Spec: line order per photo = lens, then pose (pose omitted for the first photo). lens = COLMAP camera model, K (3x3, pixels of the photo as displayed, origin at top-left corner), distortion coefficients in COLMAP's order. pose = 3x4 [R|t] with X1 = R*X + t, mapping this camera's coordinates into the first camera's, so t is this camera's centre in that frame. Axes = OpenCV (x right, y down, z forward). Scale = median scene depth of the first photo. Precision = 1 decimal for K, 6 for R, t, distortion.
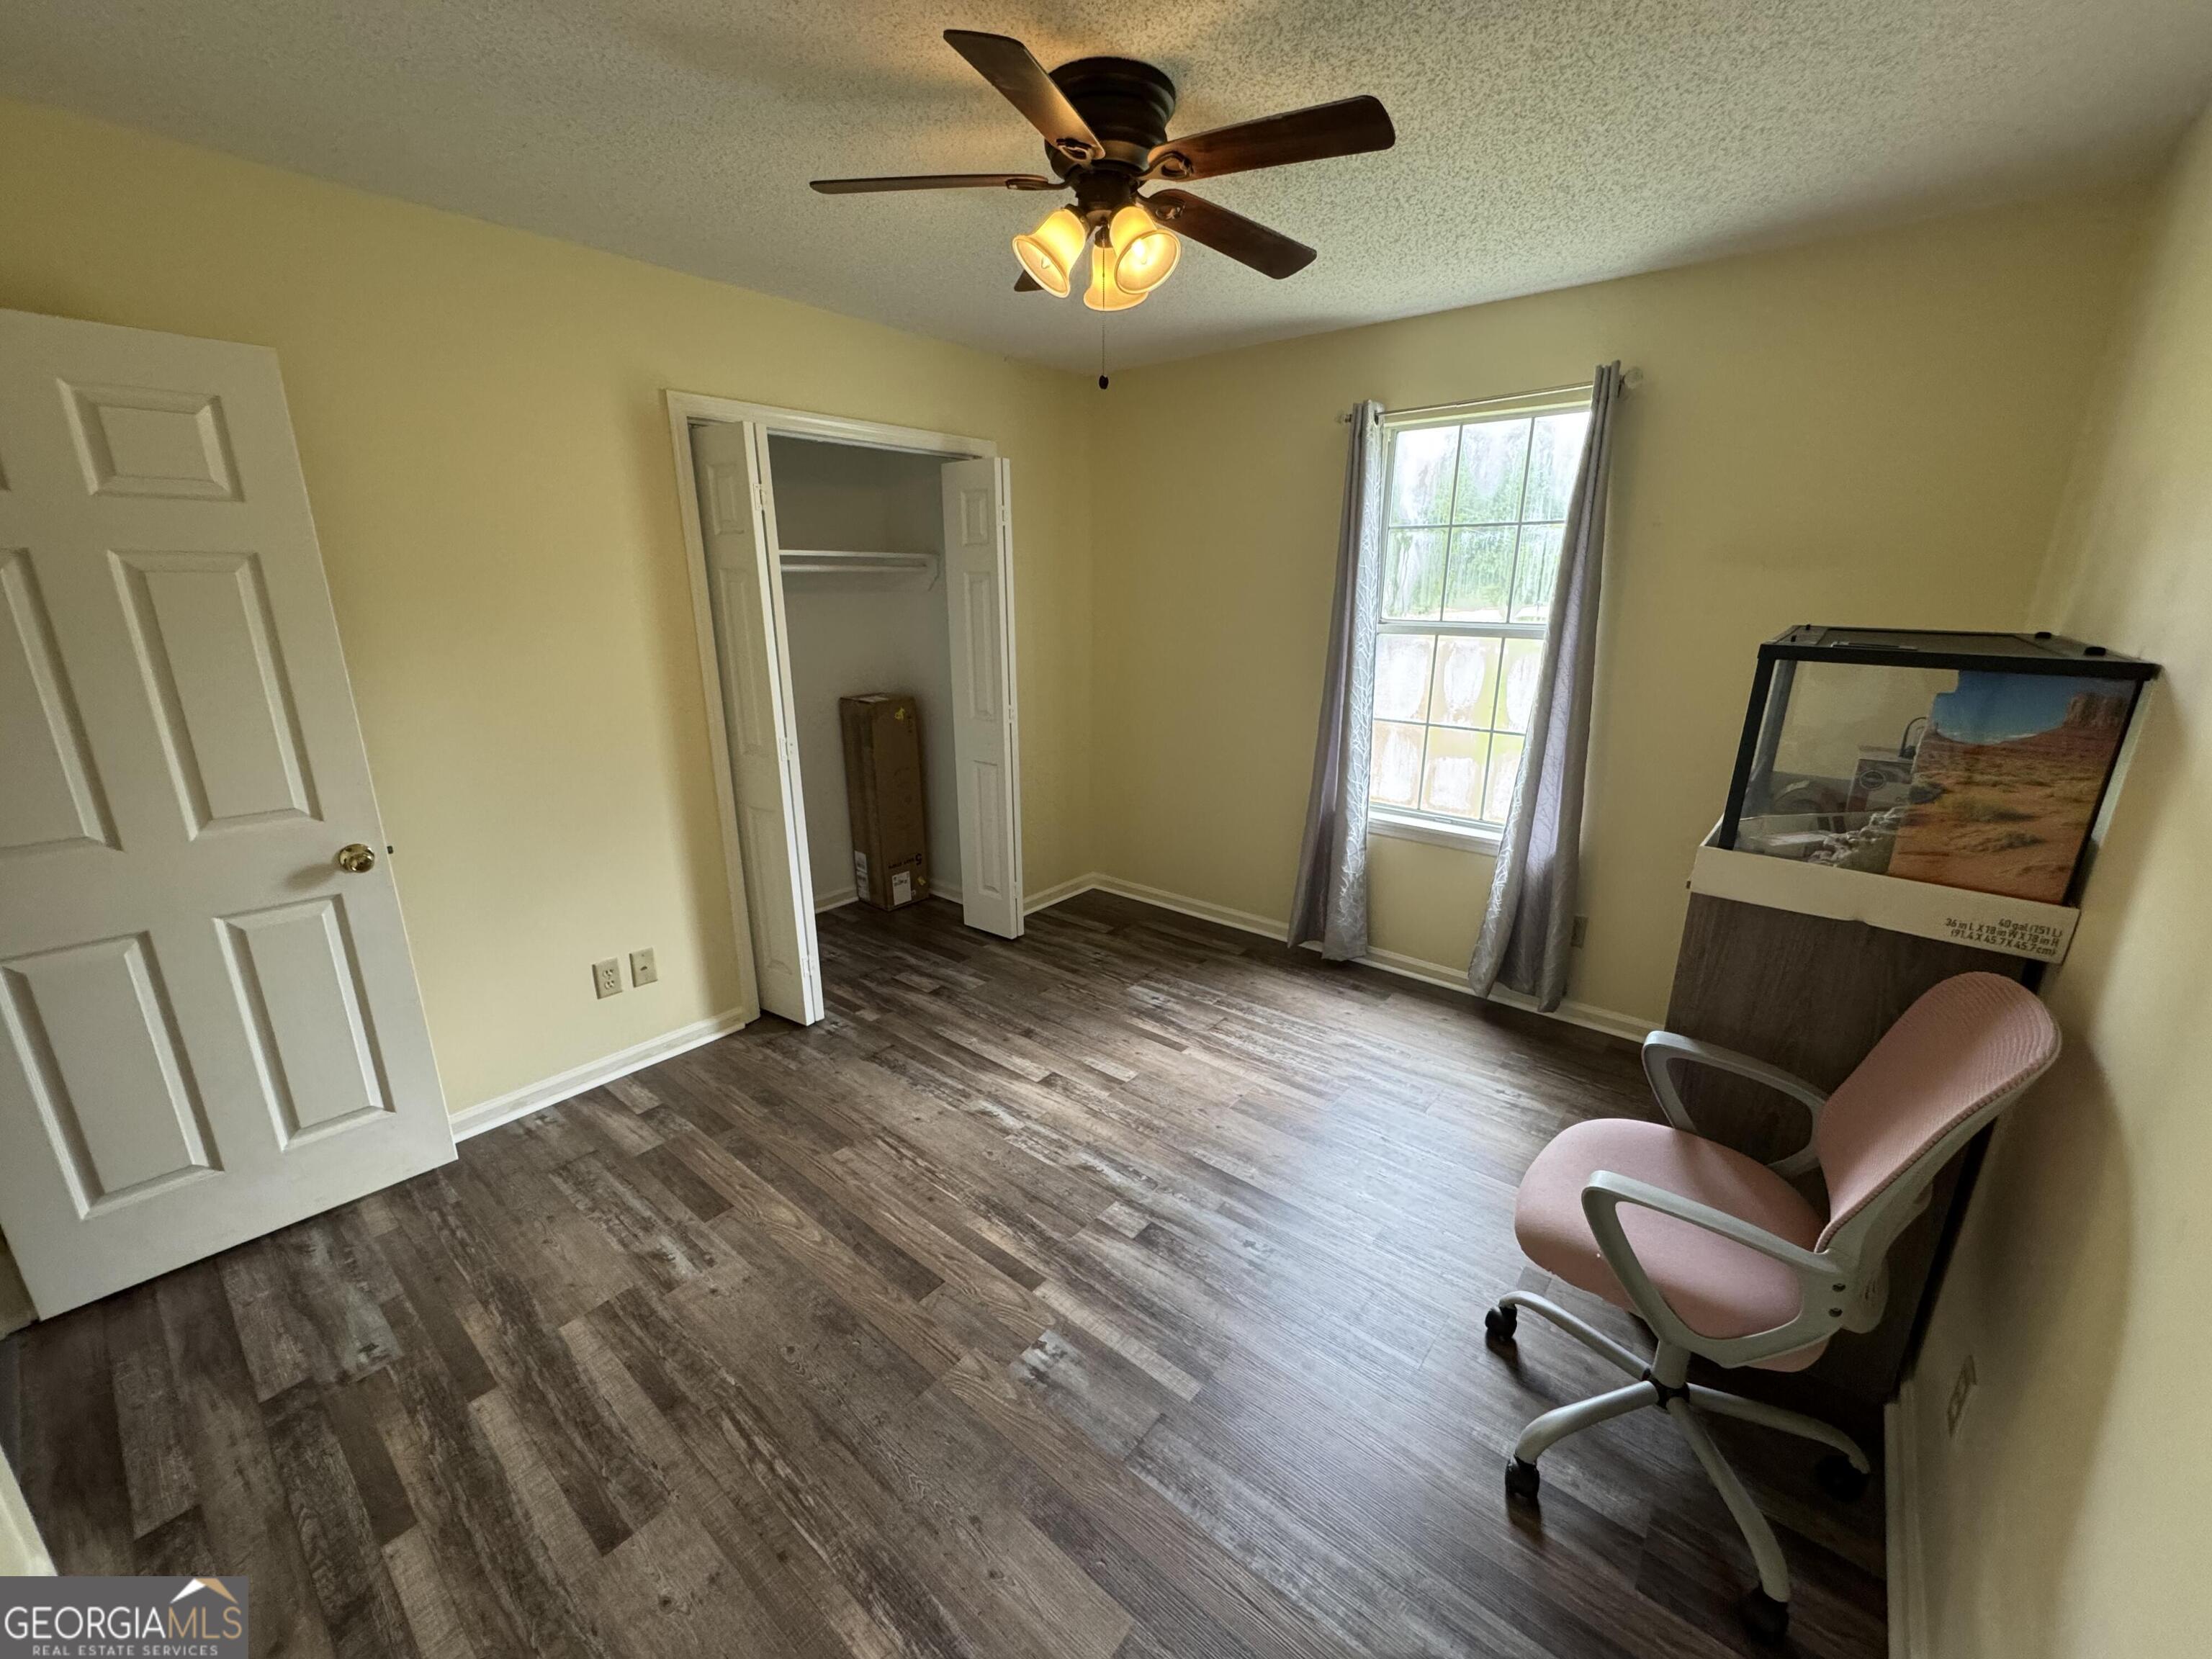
lens RADIAL K [[879.6, 0, 1090.4], [0, 879.6, 817.0], [0, 0, 1]] dist [-0.001956, -0.000433]
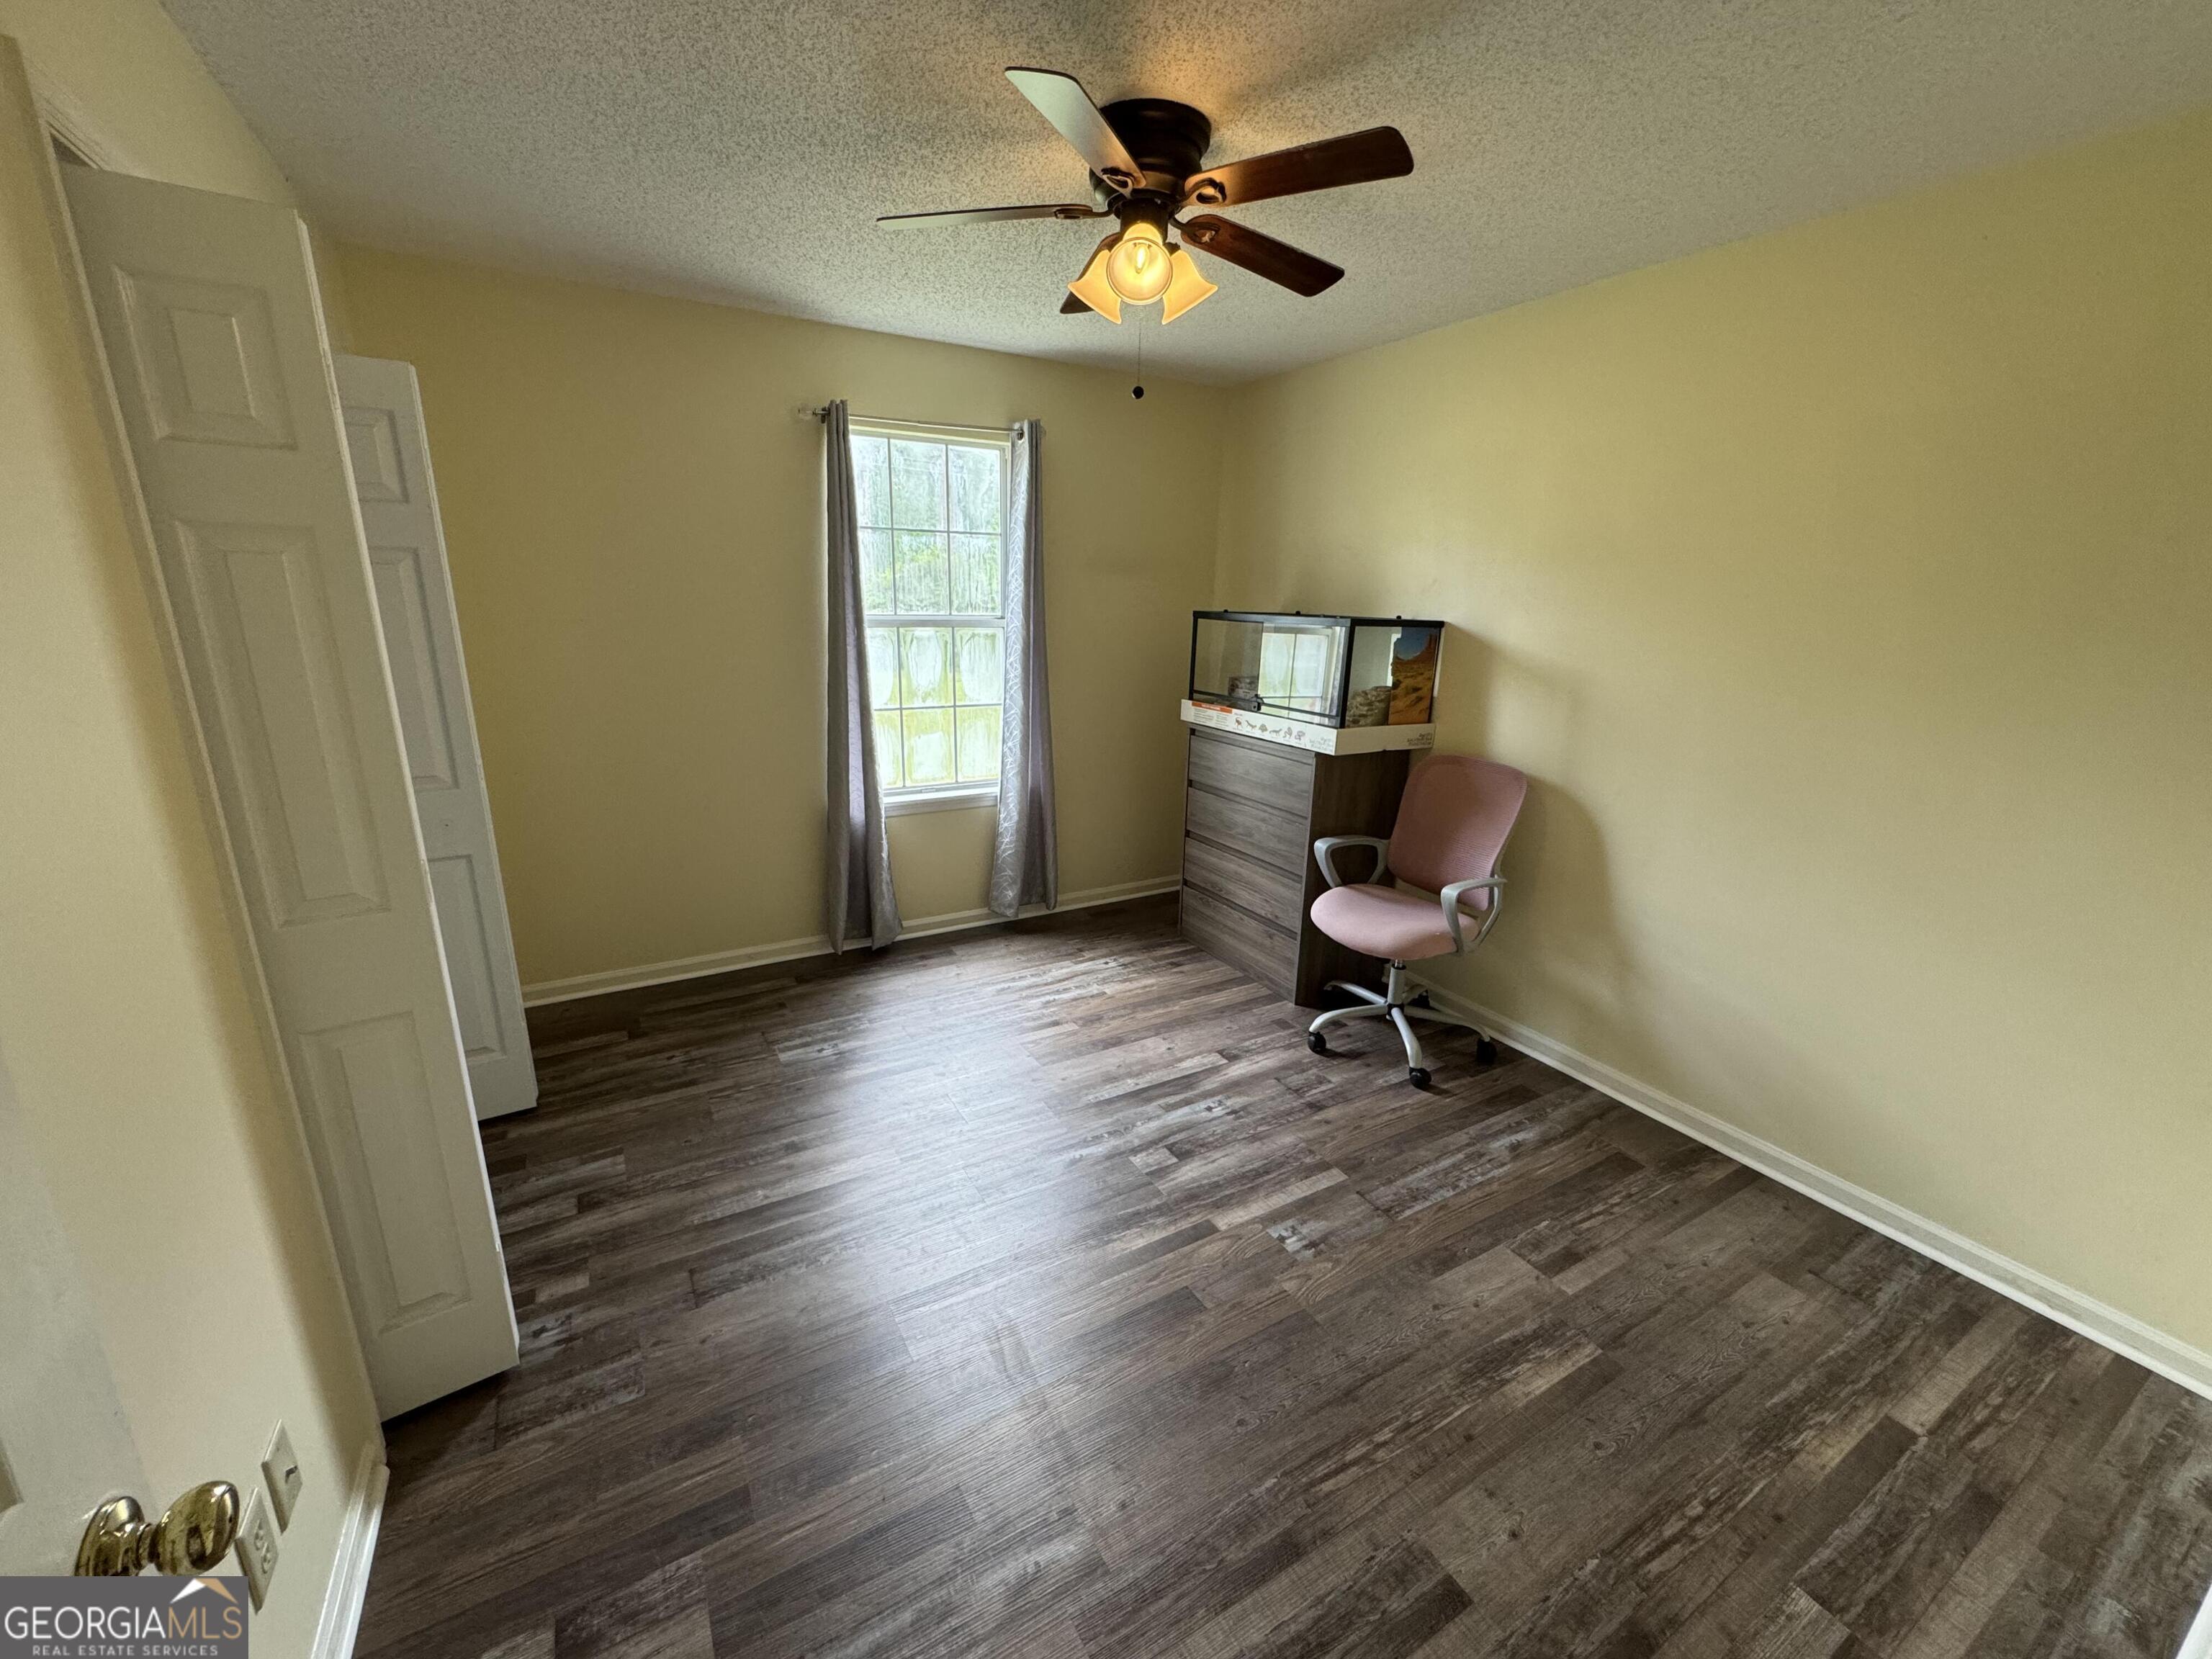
lens RADIAL K [[879.6, 0, 1111.0], [0, 879.6, 823.2], [0, 0, 1]] dist [-0.001956, -0.000433]
pose [[0.341323, -0.234578, 0.910204, -0.911141], [0.225084, 0.960582, 0.163156, -0.142490], [-0.912598, 0.149183, 0.380669, 0.584250]]
